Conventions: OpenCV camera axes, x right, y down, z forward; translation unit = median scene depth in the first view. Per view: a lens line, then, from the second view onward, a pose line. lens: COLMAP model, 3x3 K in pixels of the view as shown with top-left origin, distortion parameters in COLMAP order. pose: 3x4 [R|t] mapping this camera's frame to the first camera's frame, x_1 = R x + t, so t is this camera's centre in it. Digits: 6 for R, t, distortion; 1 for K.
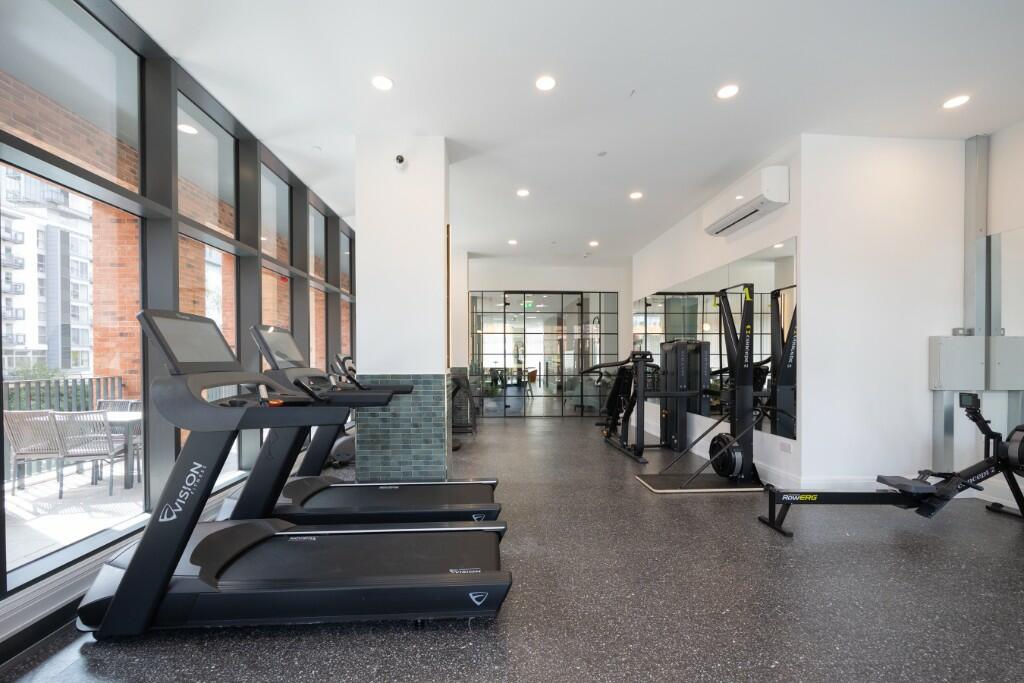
lens RADIAL K [[414.0, 0, 510.4], [0, 414.0, 353.1], [0, 0, 1]] dist [0.010876, -0.000132]
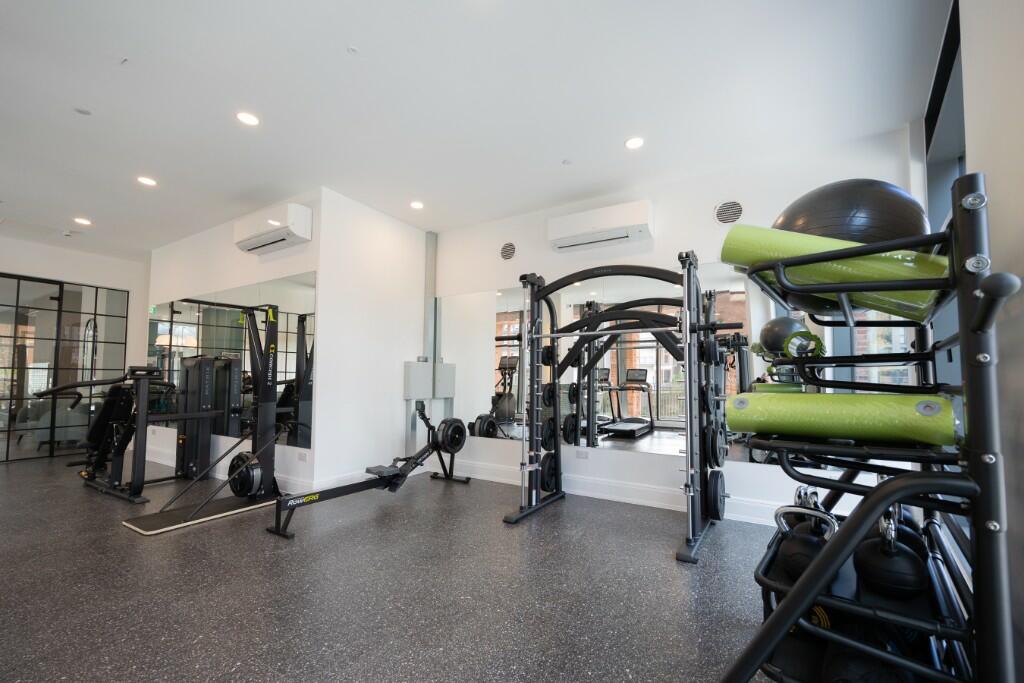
lens RADIAL K [[414.0, 0, 510.4], [0, 414.0, 353.1], [0, 0, 1]] dist [0.010876, -0.000132]
pose [[0.580231, 0.053046, 0.812723, 0.067787], [-0.019205, 0.998490, -0.051460, -0.002855], [-0.814226, 0.014250, 0.580374, -0.096095]]
